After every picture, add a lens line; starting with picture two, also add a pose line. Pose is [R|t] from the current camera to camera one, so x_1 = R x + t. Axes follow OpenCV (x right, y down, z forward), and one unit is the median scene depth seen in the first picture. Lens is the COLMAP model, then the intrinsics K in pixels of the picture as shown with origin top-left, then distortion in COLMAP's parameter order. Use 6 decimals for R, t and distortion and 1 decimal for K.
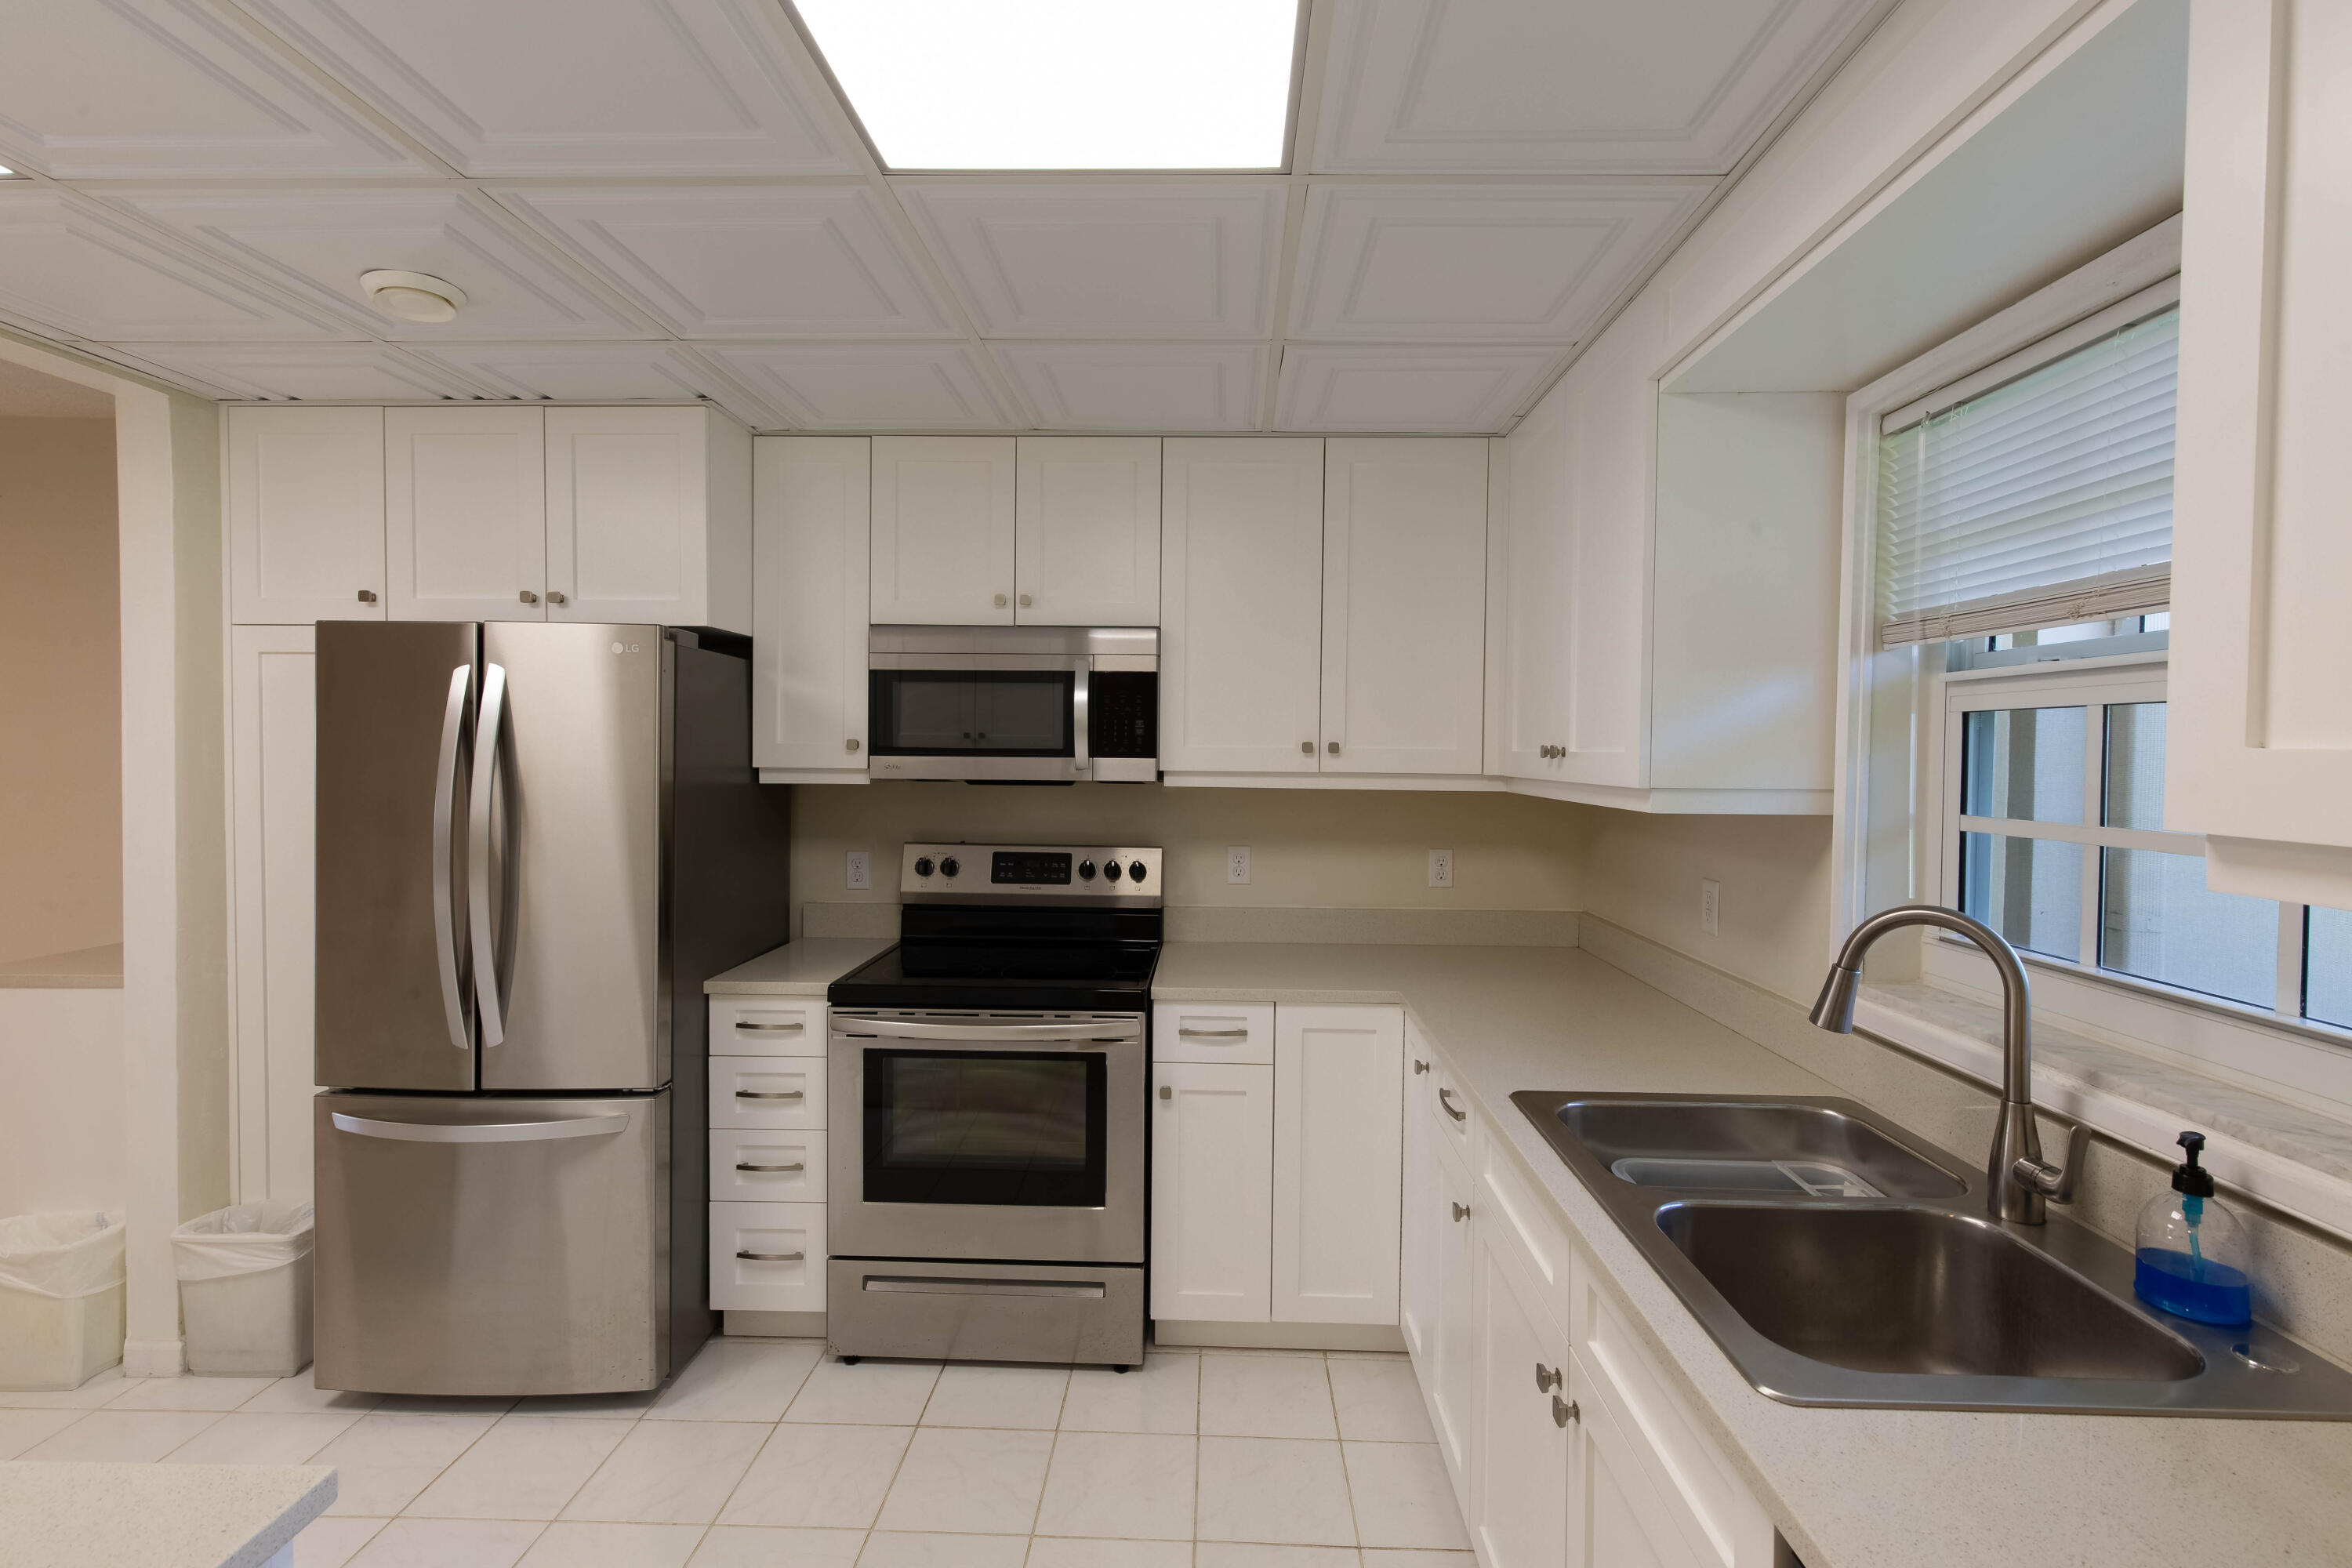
lens RADIAL K [[1077.8, 0, 1184.3], [0, 1077.8, 780.5], [0, 0, 1]] dist [0.005456, -0.001281]
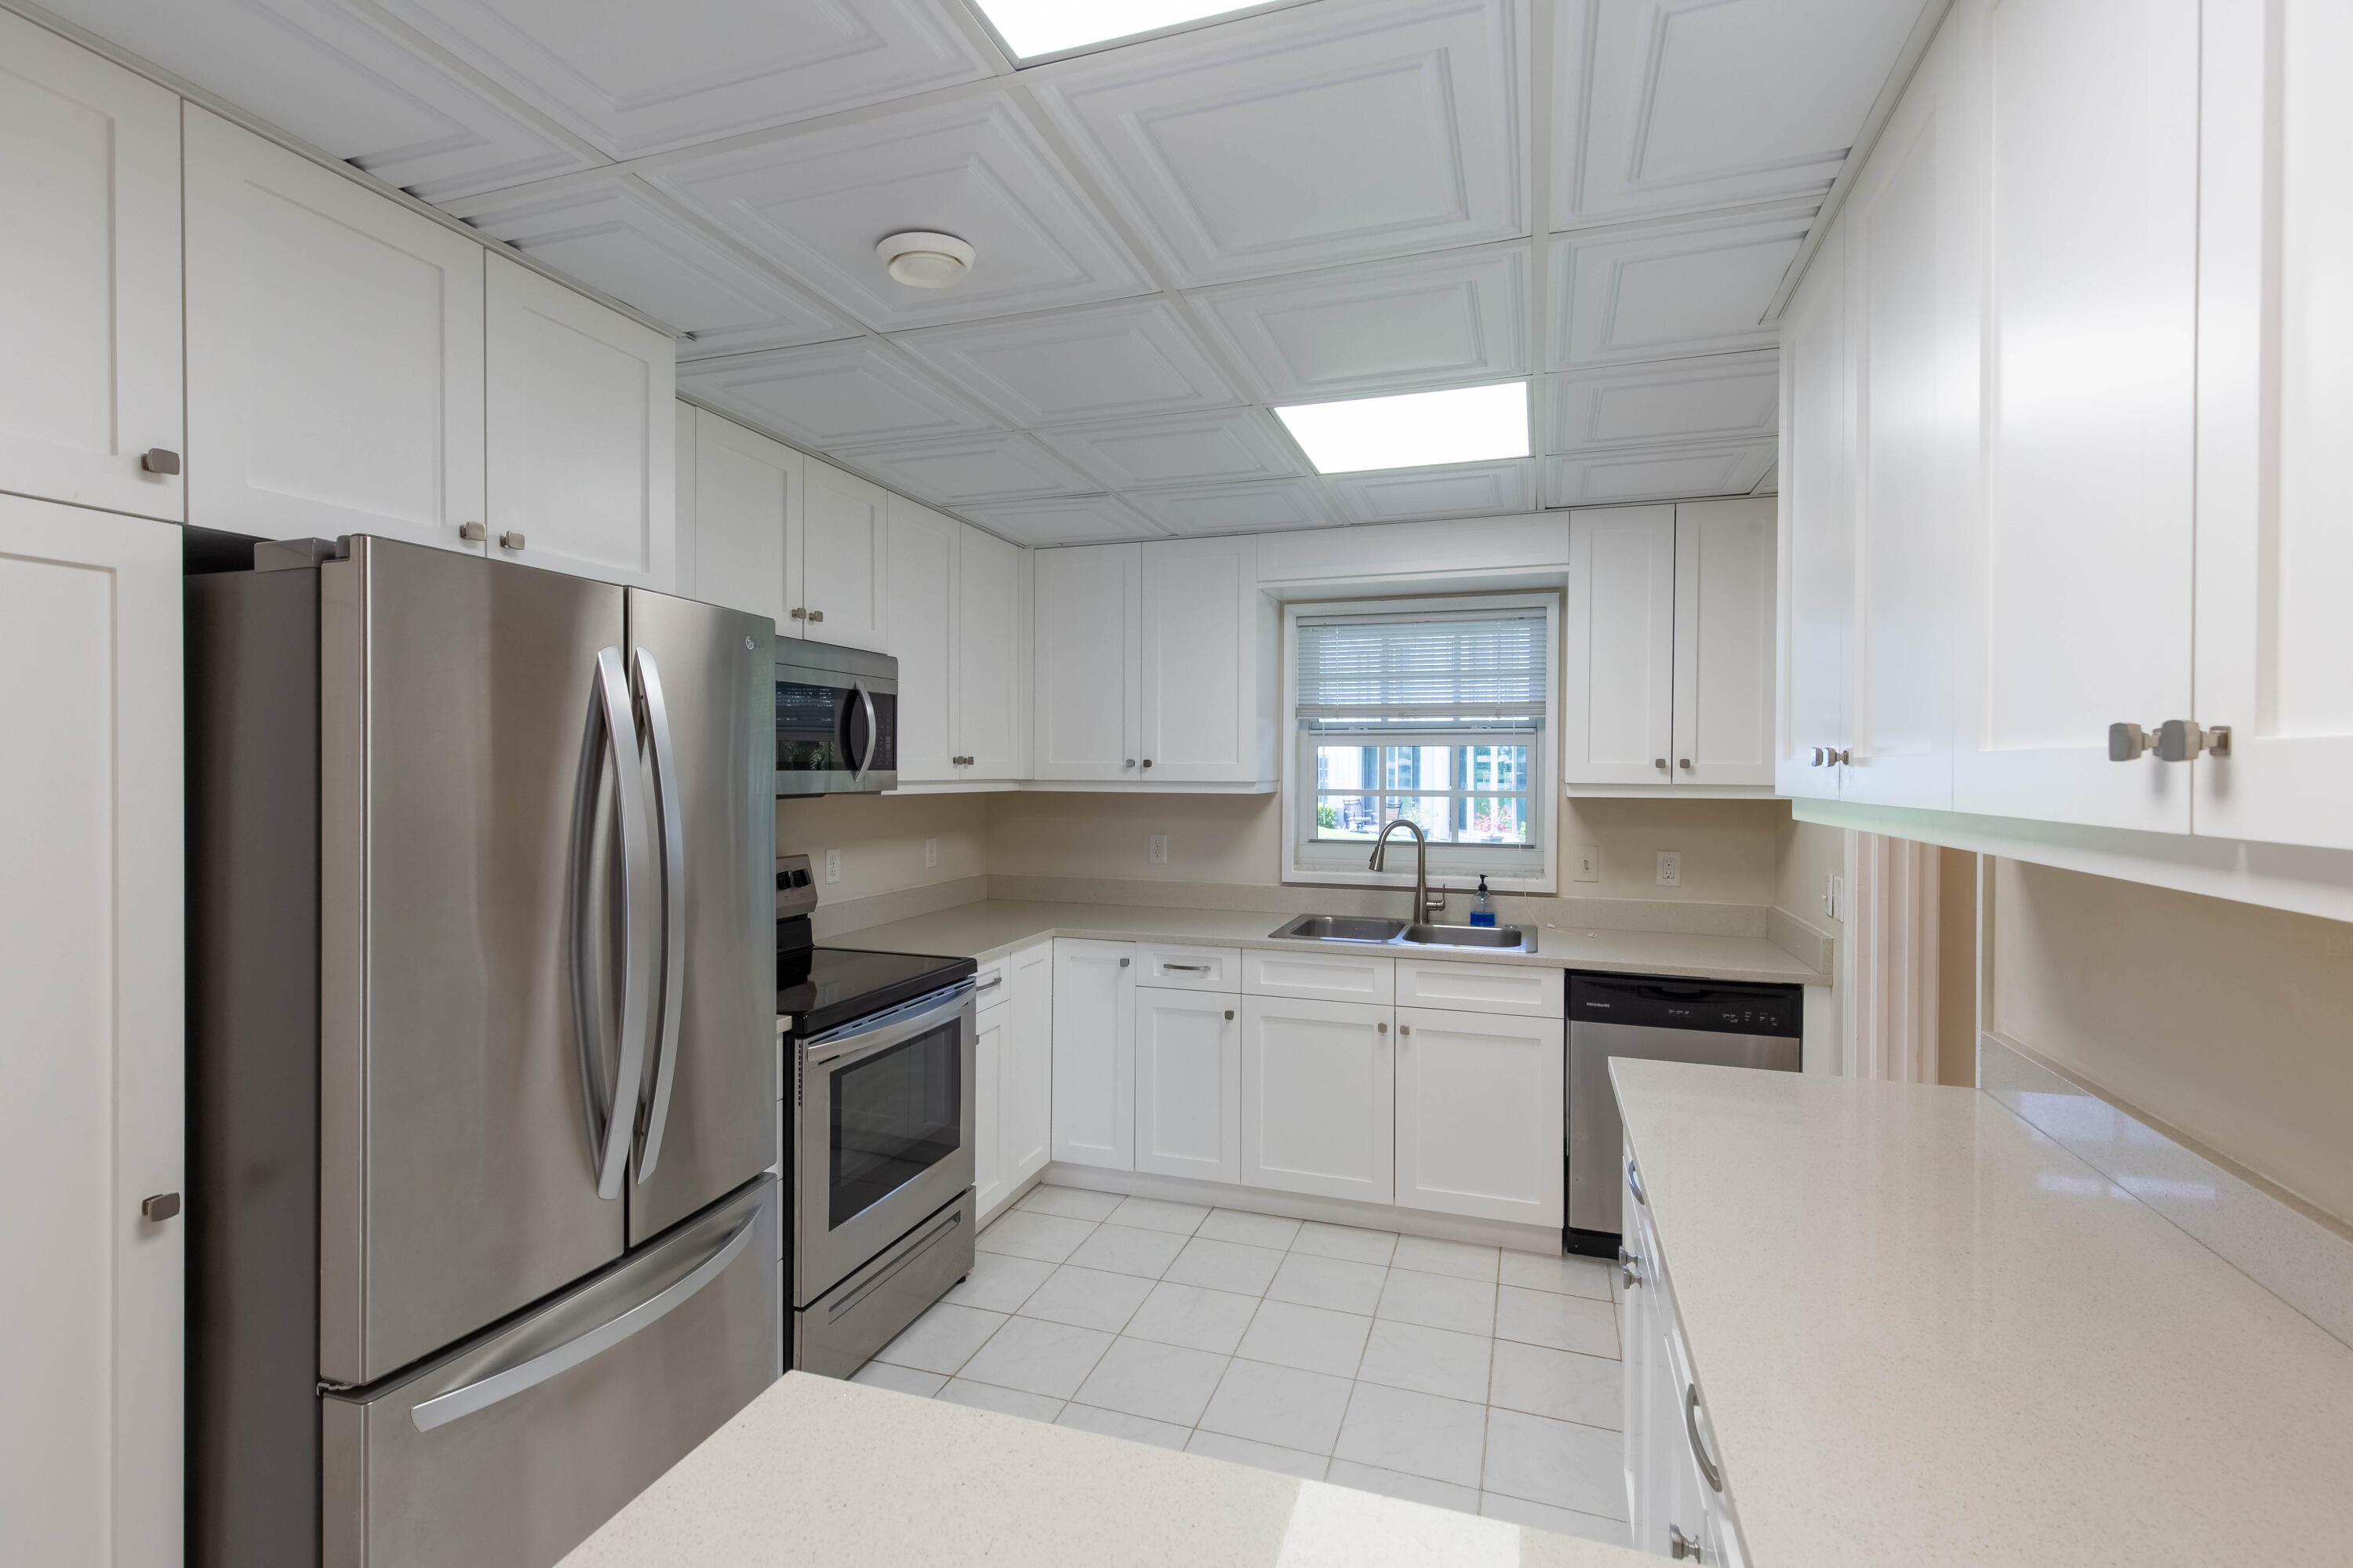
lens RADIAL K [[1078.3, 0, 1201.3], [0, 1078.3, 782.5], [0, 0, 1]] dist [0.005456, -0.001281]
pose [[0.262618, -0.020804, 0.964676, -1.137295], [0.024332, 0.999592, 0.014933, -0.018057], [-0.964593, 0.019551, 0.263017, 0.417597]]
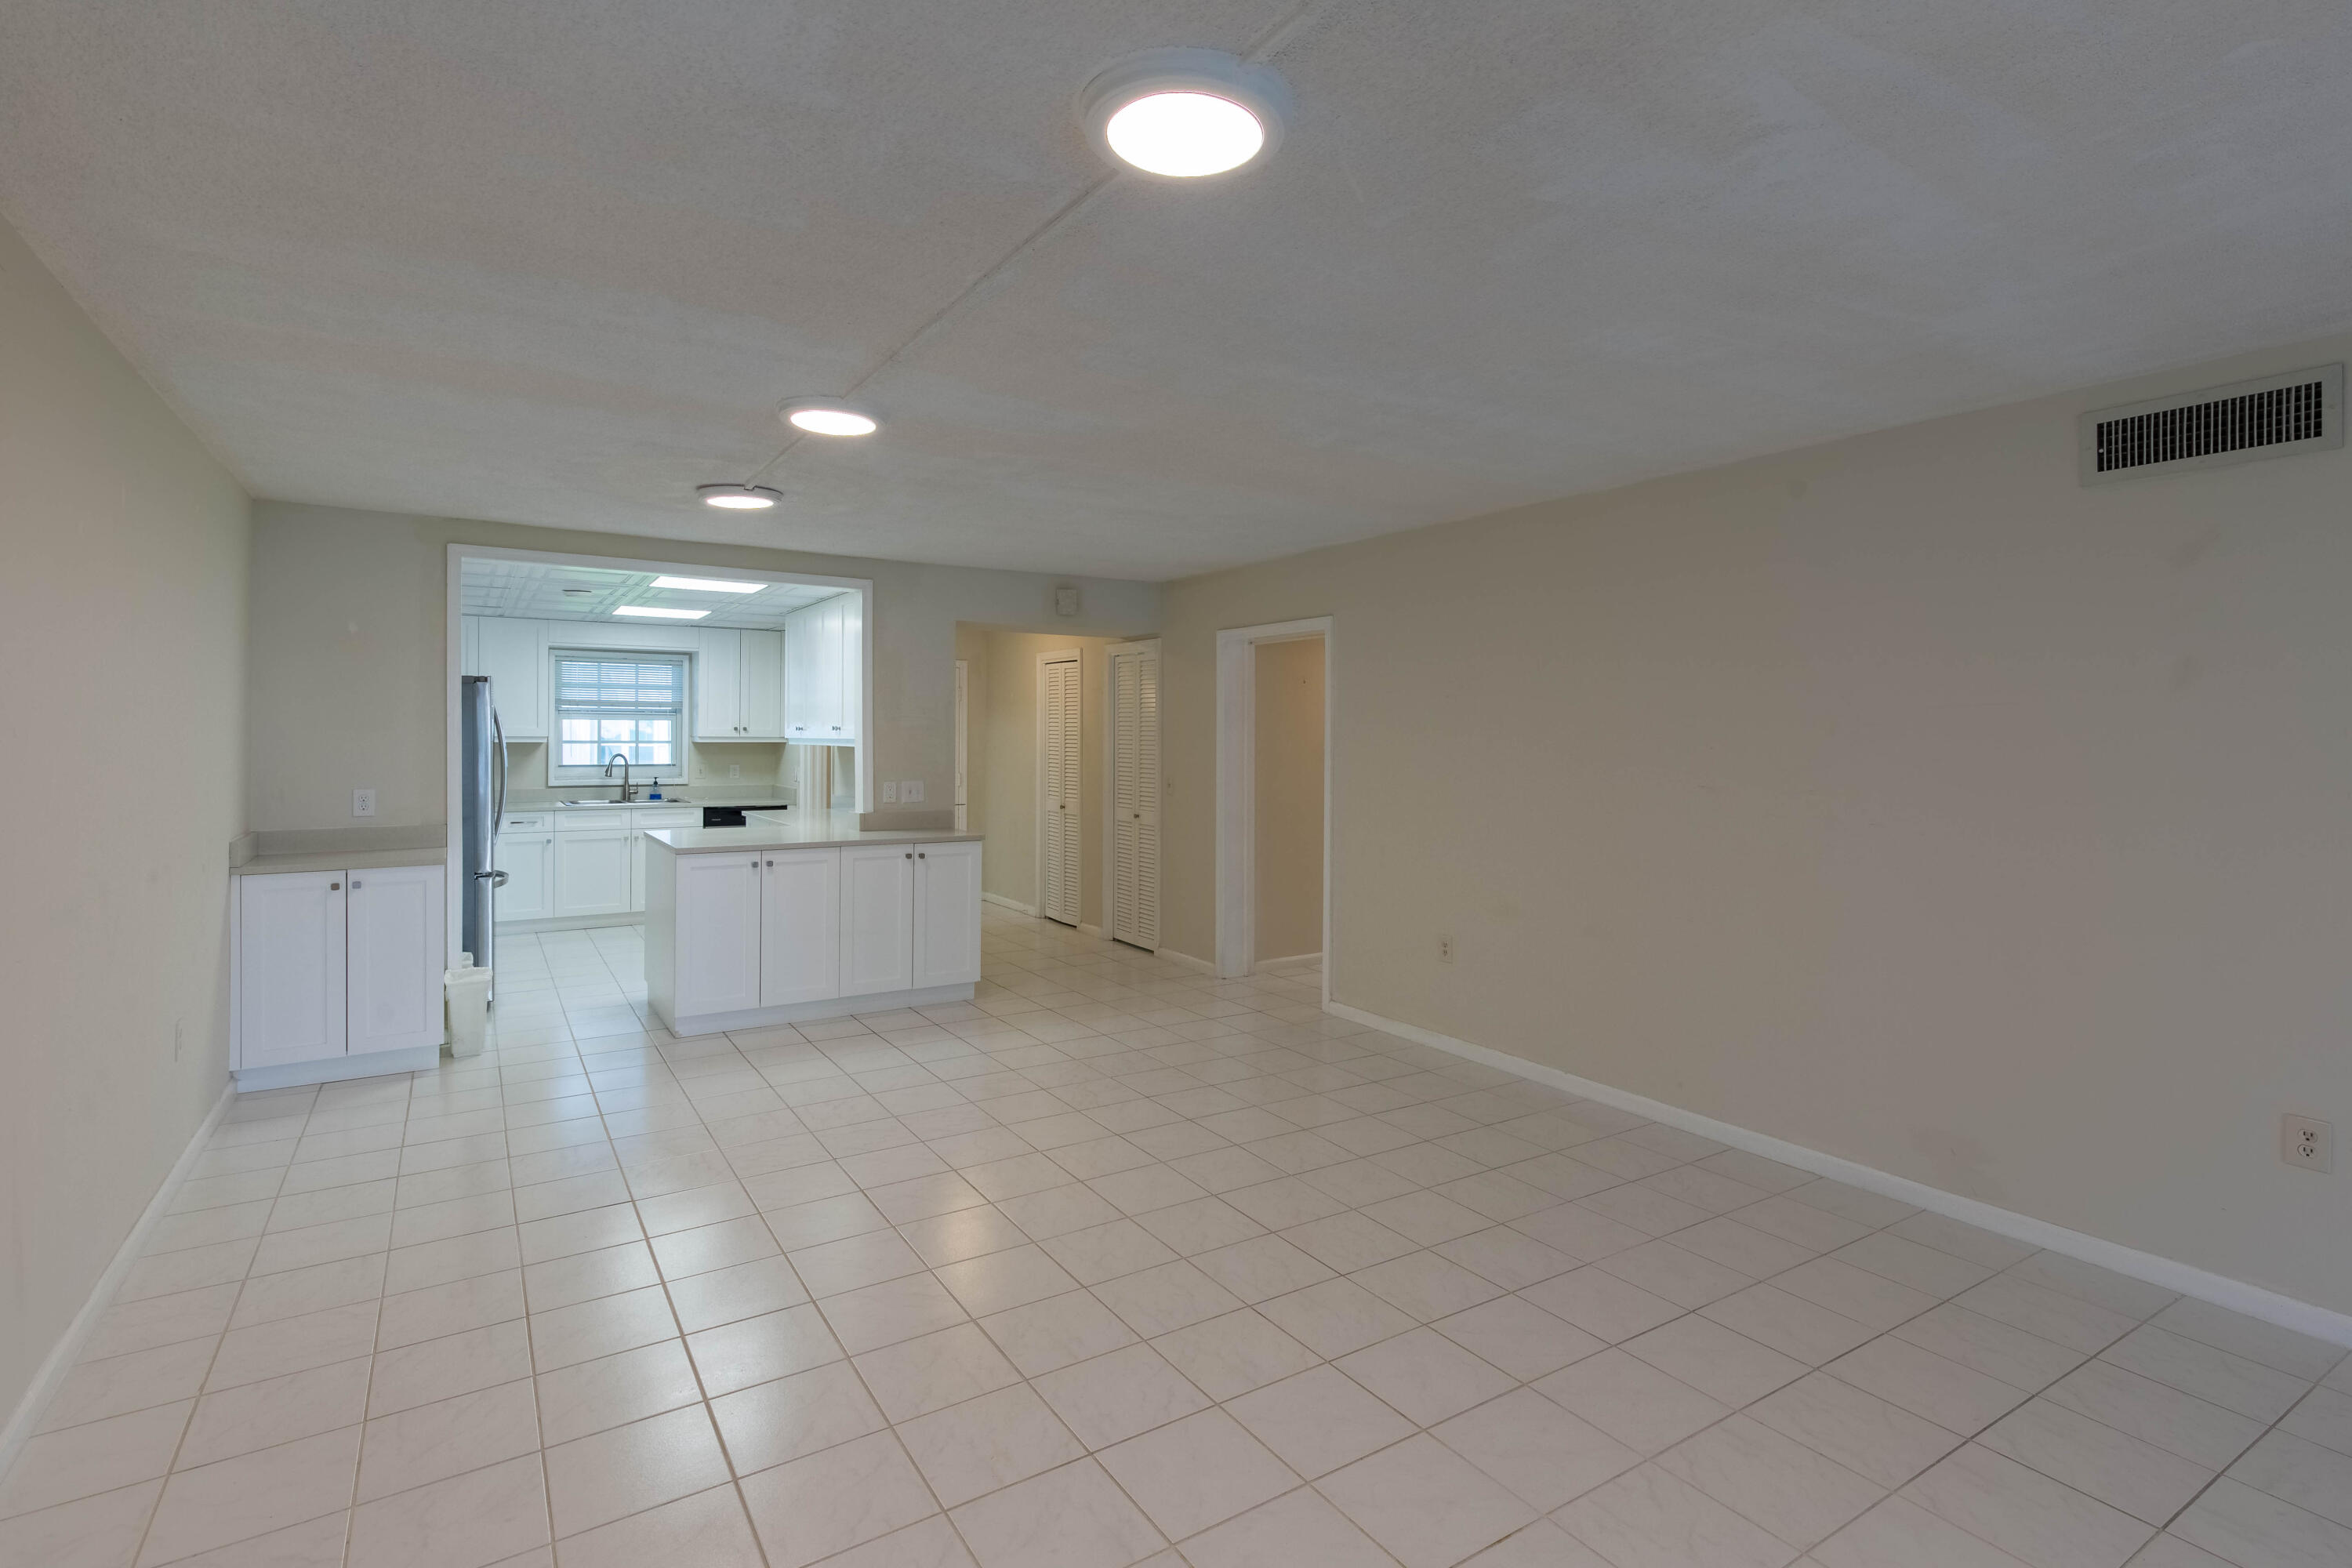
lens RADIAL K [[1101.5, 0, 1170.2], [0, 1101.5, 739.0], [0, 0, 1]] dist [0.005845, 0.000532]
pose [[-0.556466, -0.014470, 0.830744, -3.343192], [0.013564, 0.999557, 0.026495, -0.048290], [-0.830760, 0.026012, -0.556023, 1.010028]]
